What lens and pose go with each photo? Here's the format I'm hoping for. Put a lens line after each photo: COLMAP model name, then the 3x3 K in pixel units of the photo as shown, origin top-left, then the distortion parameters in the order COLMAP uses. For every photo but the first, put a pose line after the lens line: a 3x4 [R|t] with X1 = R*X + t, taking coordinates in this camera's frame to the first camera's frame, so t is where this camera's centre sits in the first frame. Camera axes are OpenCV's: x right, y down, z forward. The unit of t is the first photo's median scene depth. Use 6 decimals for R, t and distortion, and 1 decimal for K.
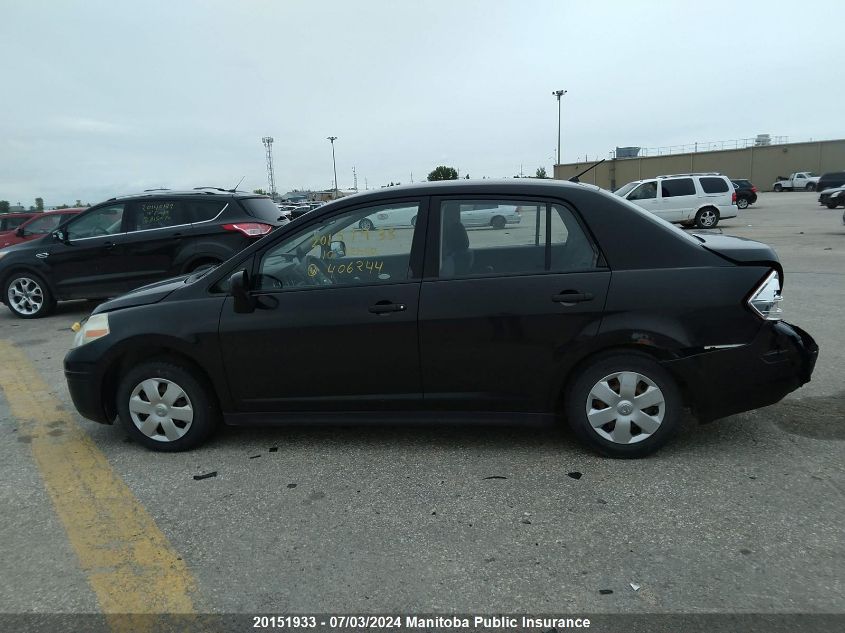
lens RADIAL K [[680.3, 0, 422.5], [0, 680.3, 316.5], [0, 0, 1]] dist [-0.000864, -0.006499]
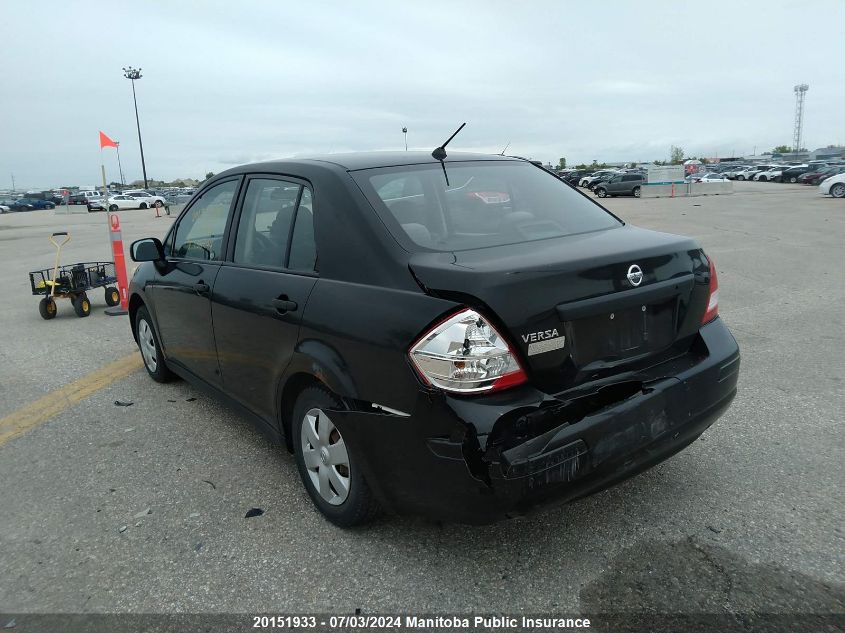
lens RADIAL K [[662.9, 0, 392.1], [0, 662.9, 318.1], [0, 0, 1]] dist [-0.001855, -0.003568]
pose [[0.679680, 0.163762, -0.714995, 0.837049], [-0.114744, 0.986496, 0.116870, -0.113494], [0.724479, 0.002607, 0.689292, 0.522475]]
